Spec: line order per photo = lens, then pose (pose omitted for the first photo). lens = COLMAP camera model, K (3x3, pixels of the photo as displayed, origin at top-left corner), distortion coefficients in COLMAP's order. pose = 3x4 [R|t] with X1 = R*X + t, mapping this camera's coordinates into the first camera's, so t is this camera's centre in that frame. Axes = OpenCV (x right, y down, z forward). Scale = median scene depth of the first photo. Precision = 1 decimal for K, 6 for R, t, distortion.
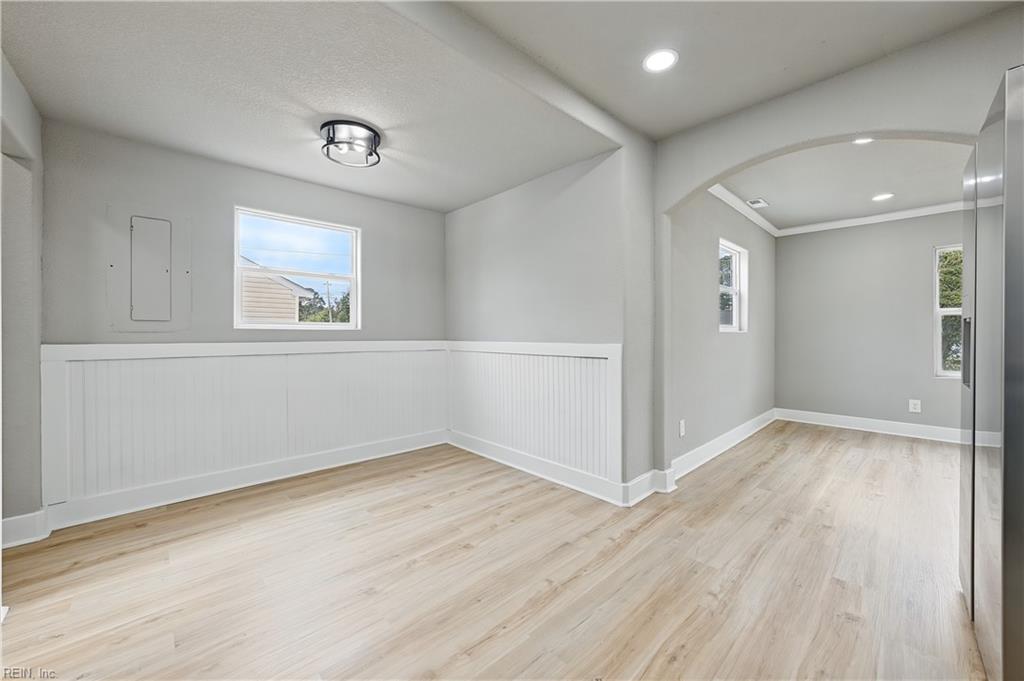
lens RADIAL K [[390.5, 0, 512.0], [0, 390.5, 338.4], [0, 0, 1]] dist [-0.010842, 0.003187]
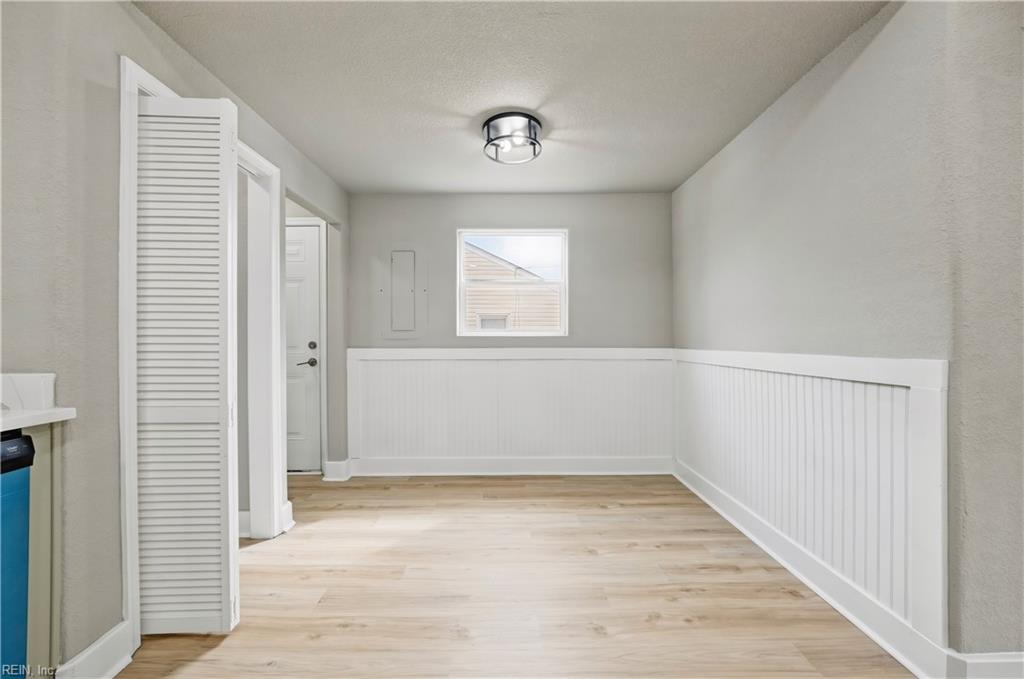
lens RADIAL K [[390.5, 0, 512.5], [0, 390.5, 344.4], [0, 0, 1]] dist [-0.010842, 0.003187]
pose [[0.740655, 0.005441, -0.671864, 0.193500], [-0.006029, 0.999981, 0.001453, -0.002958], [0.671859, 0.002975, 0.740674, 0.264704]]
